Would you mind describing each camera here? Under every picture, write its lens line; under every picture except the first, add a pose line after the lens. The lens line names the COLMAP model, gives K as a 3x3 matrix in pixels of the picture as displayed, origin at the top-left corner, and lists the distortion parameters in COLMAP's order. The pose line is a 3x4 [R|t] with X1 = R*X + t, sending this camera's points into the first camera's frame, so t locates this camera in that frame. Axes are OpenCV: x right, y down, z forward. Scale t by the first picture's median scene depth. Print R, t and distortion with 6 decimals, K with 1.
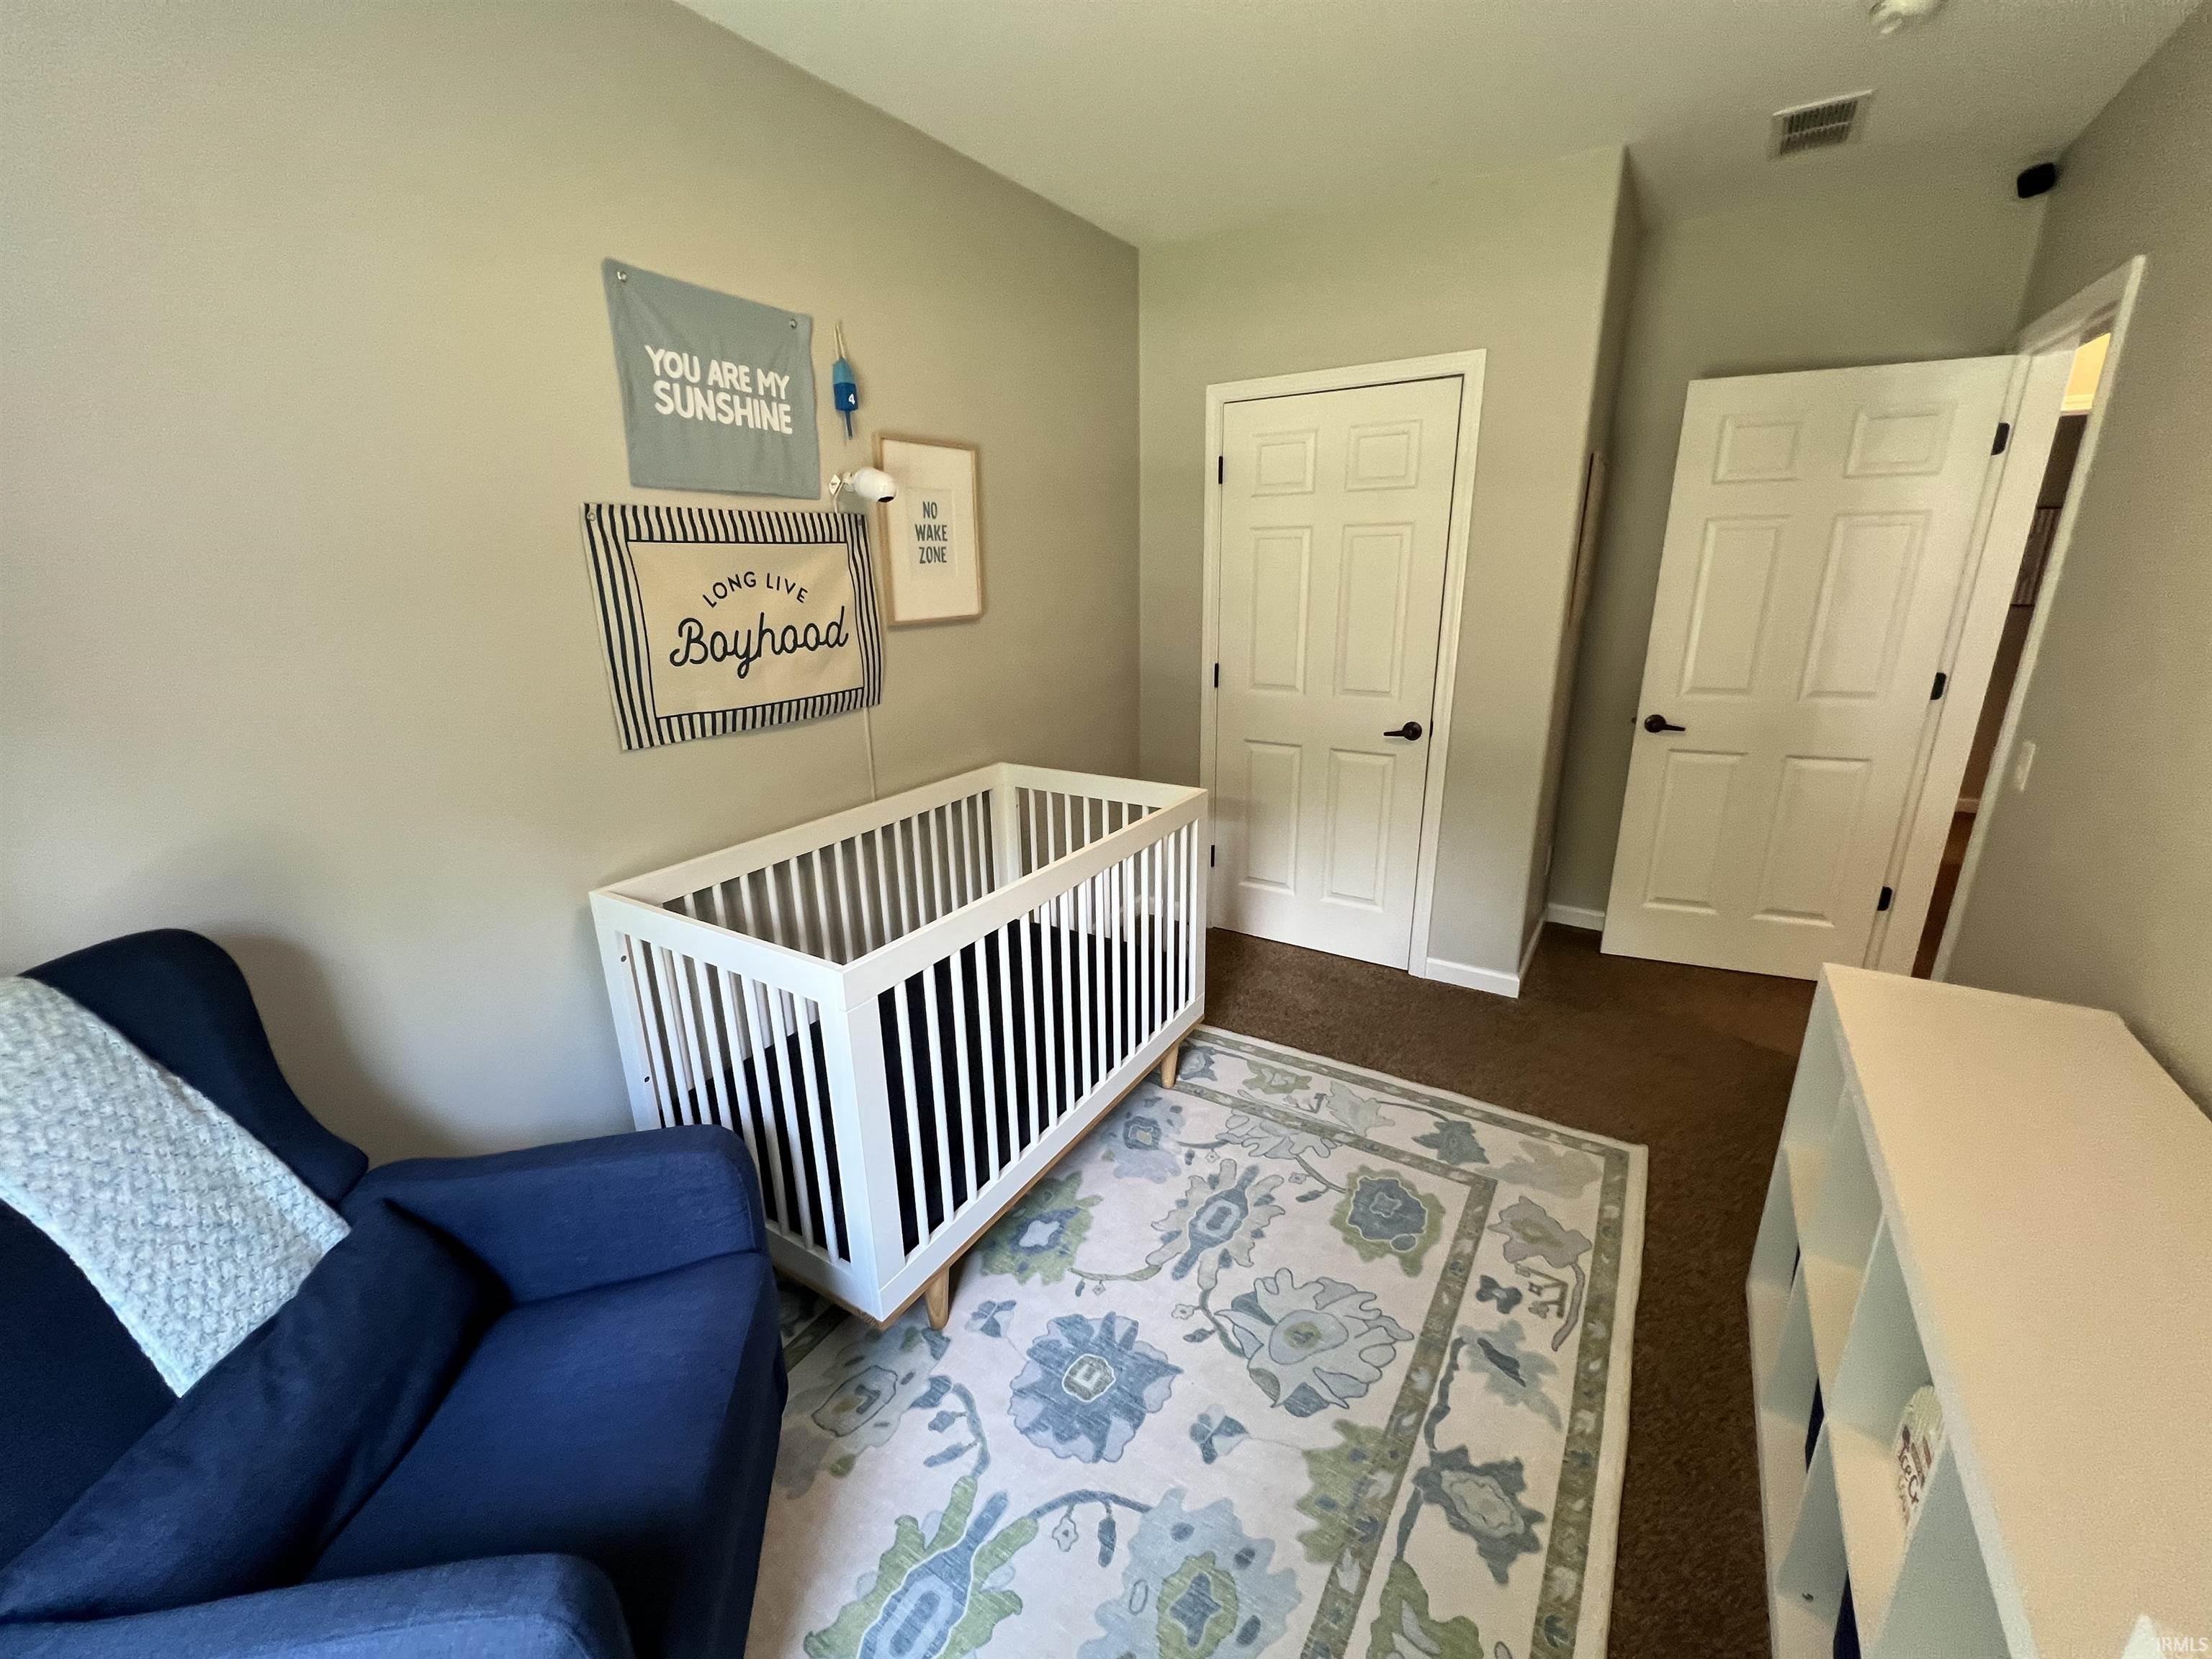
lens RADIAL K [[891.9, 0, 1098.4], [0, 891.9, 823.3], [0, 0, 1]] dist [-0.001559, 0.000463]
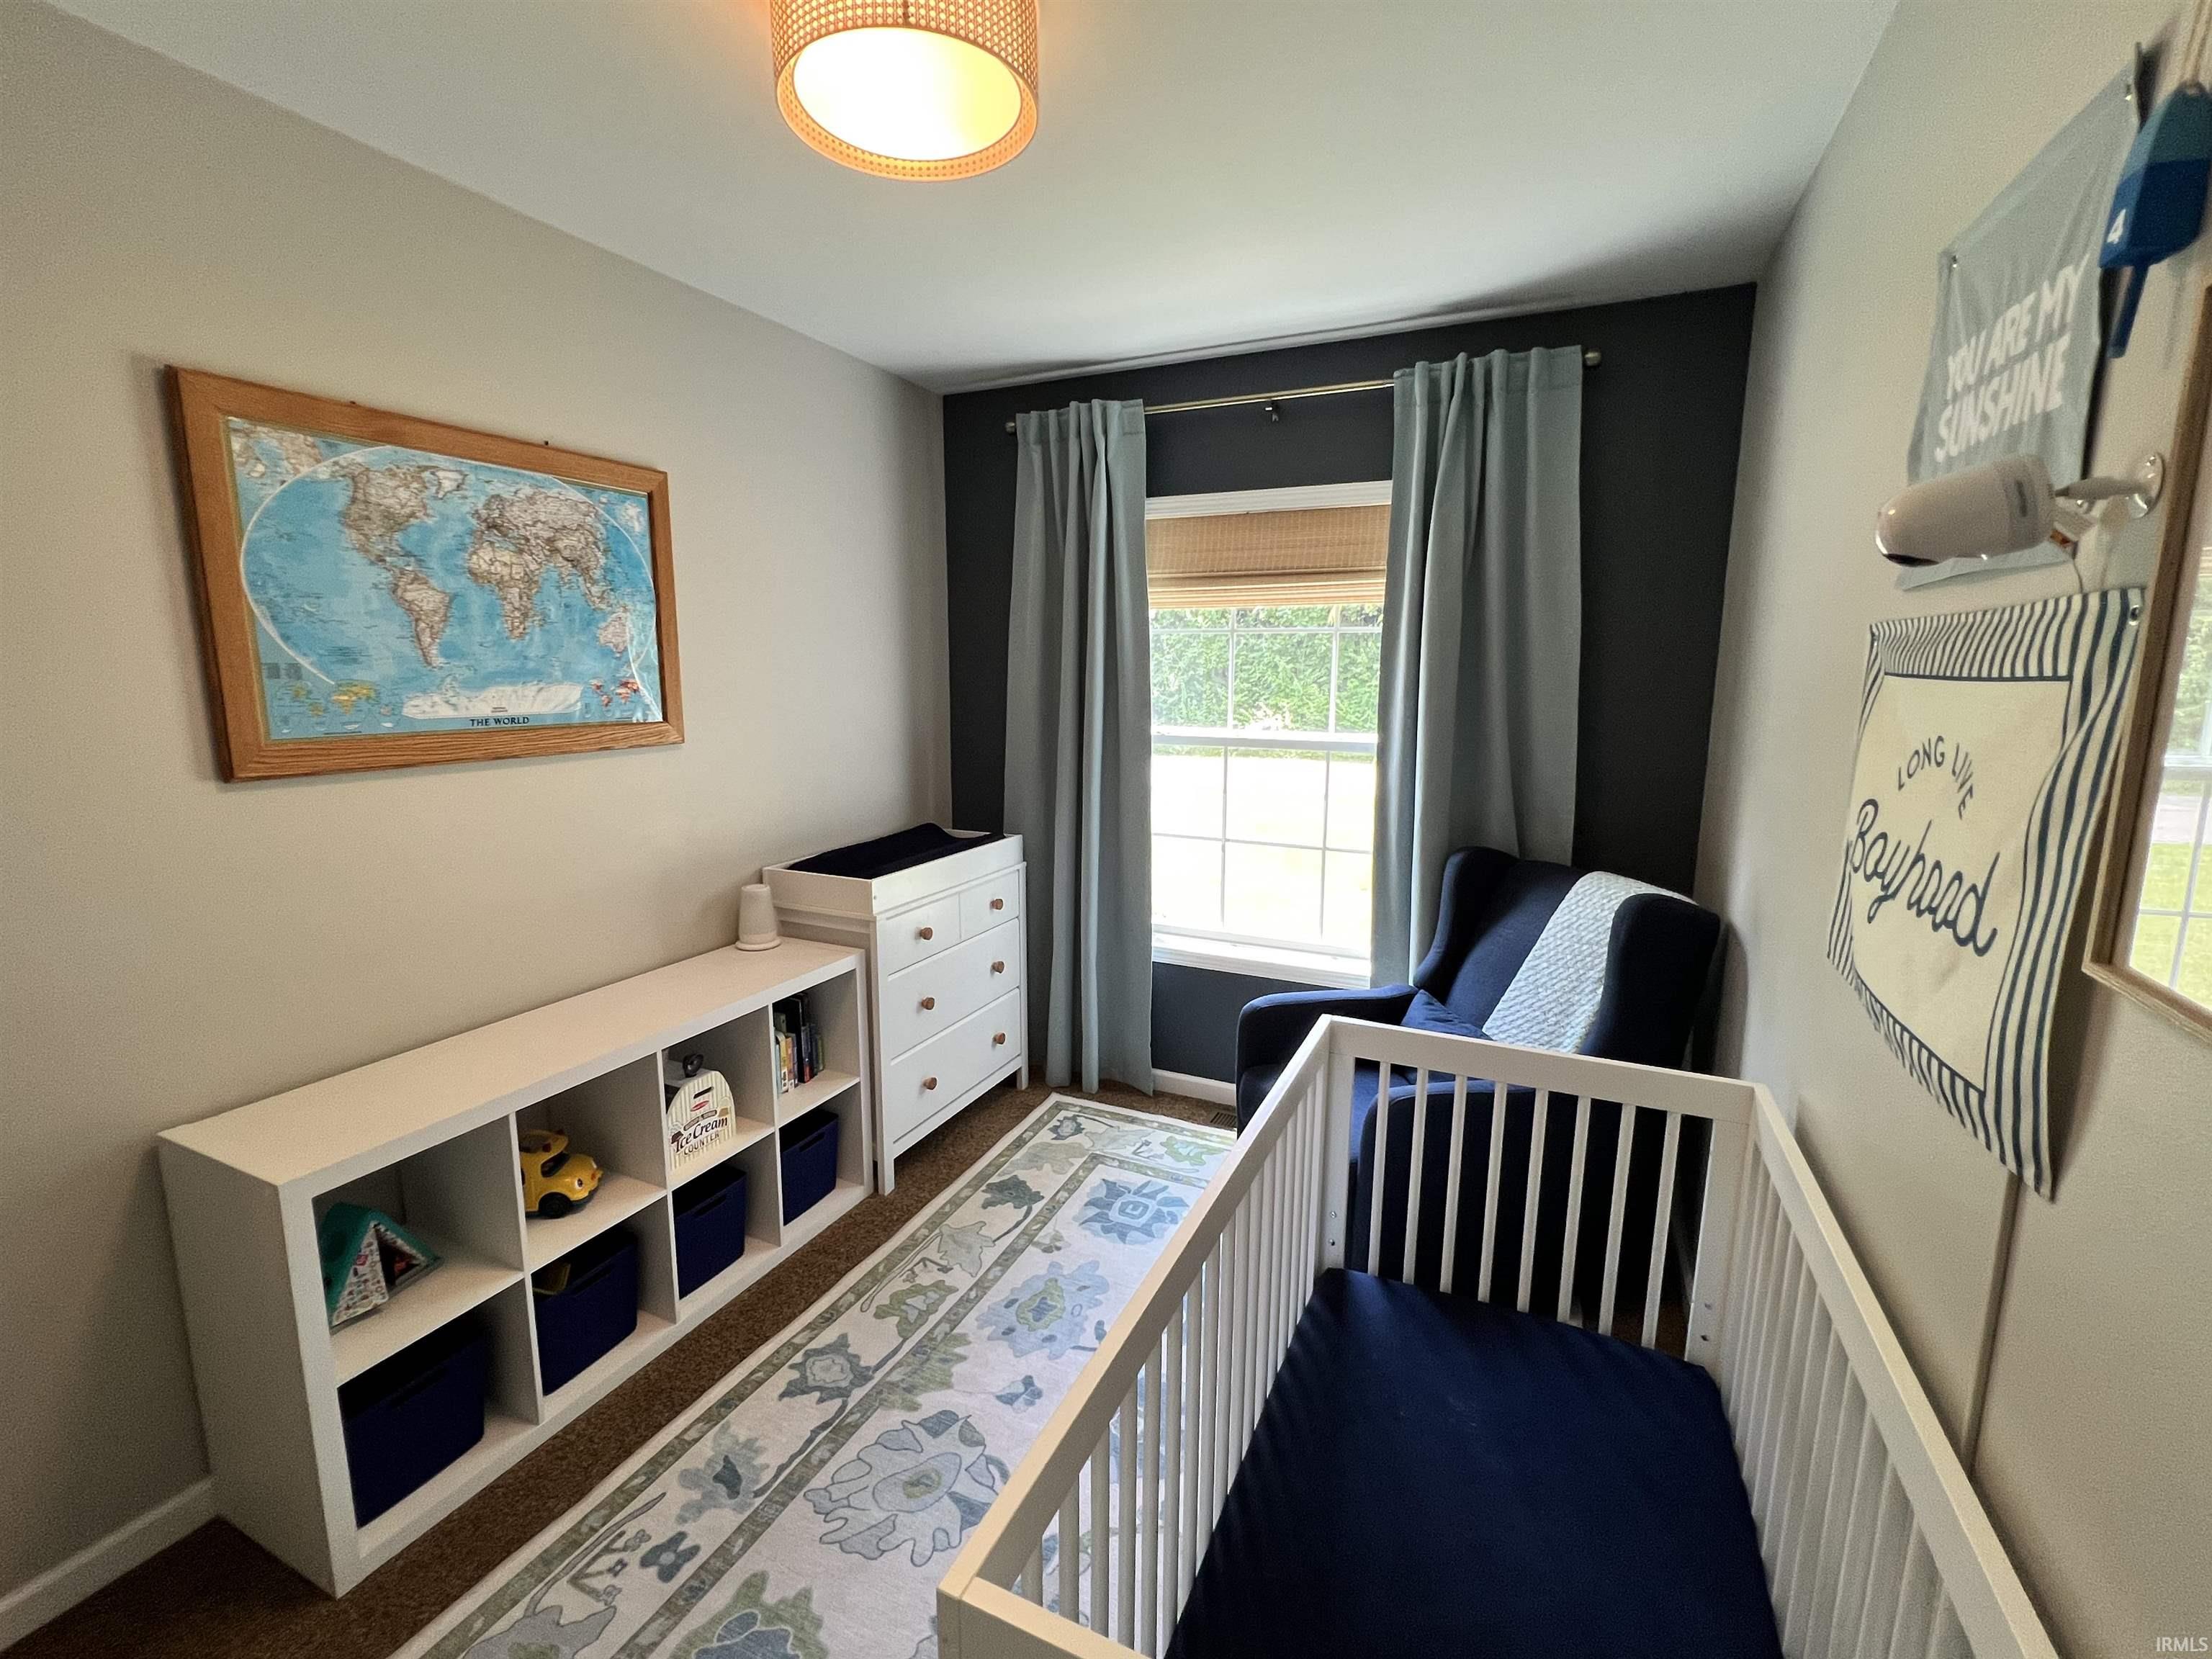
lens RADIAL K [[955.9, 0, 1108.9], [0, 955.9, 825.0], [0, 0, 1]] dist [-0.004759, 0.000476]
pose [[-0.990302, 0.034279, -0.134636, 0.140111], [-0.028654, 0.897854, 0.439360, -0.505747], [0.135945, 0.438957, -0.888164, 1.585444]]
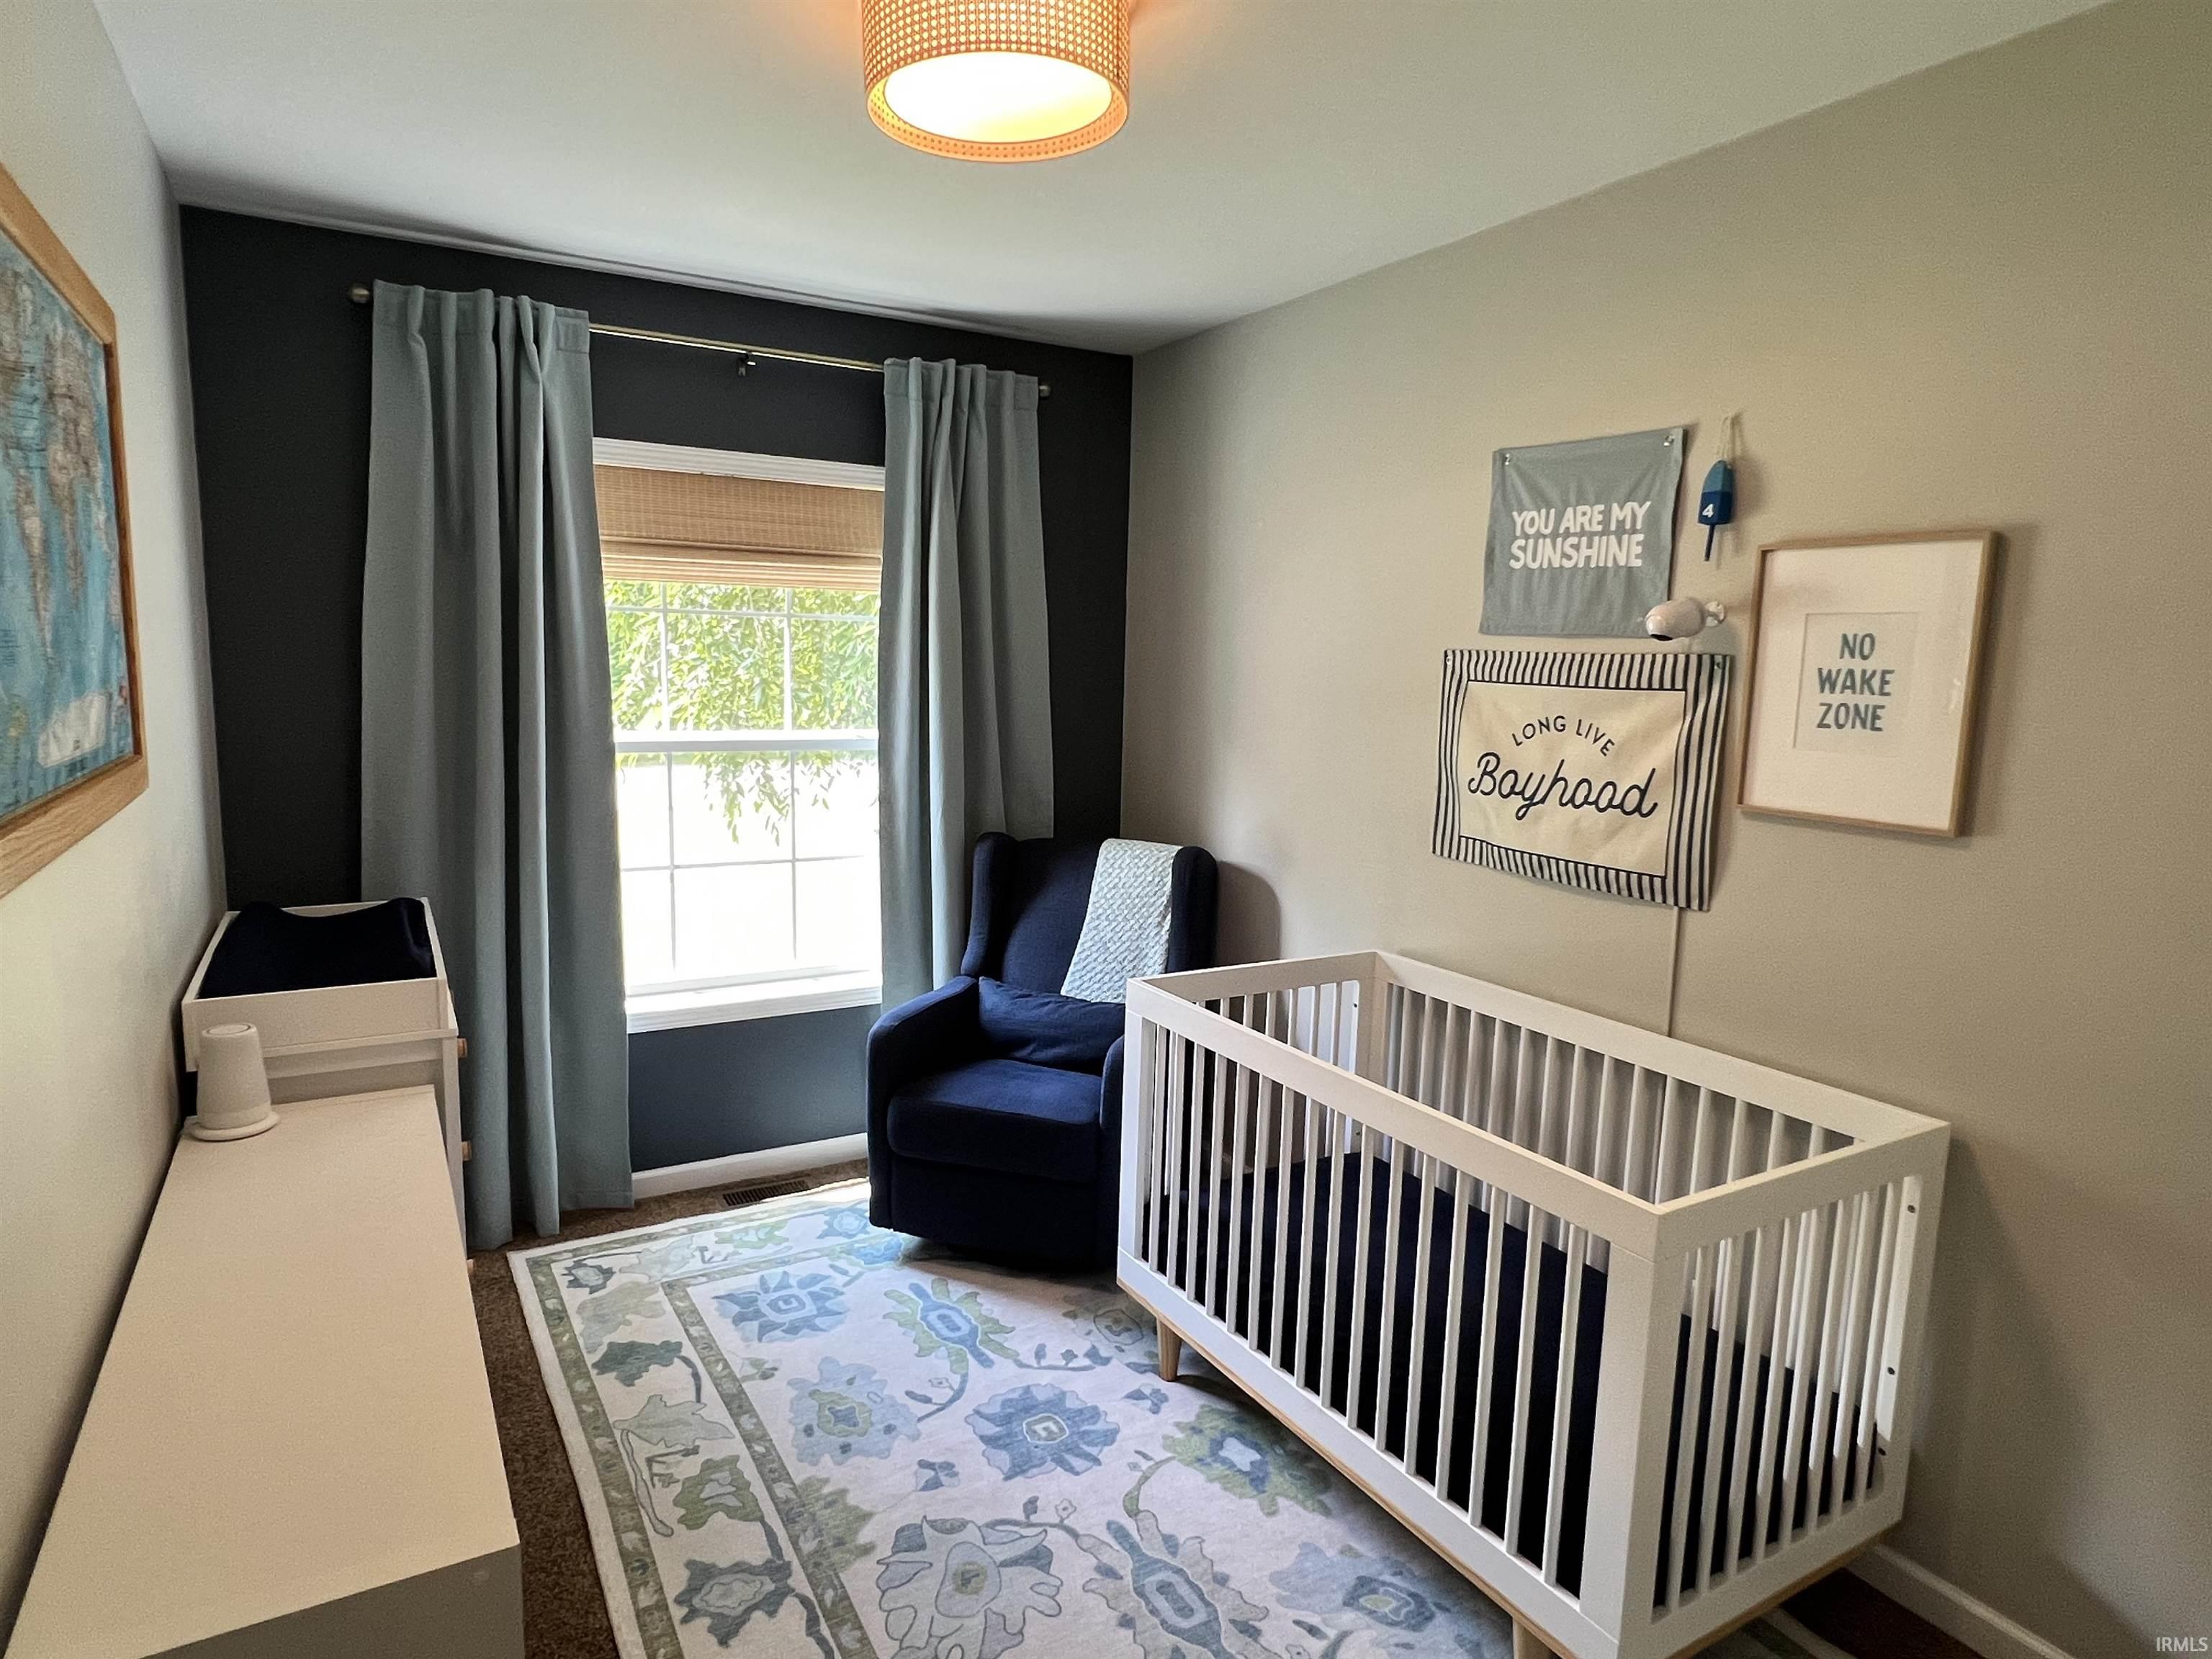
lens RADIAL K [[1240.1, 0, 1094.5], [0, 1240.1, 830.5], [0, 0, 1]] dist [-0.012959, -0.002081]
pose [[-0.453893, 0.129530, -0.881591, 1.102819], [-0.273666, 0.921296, 0.276263, -0.442364], [0.847990, 0.366656, -0.382722, 1.259558]]
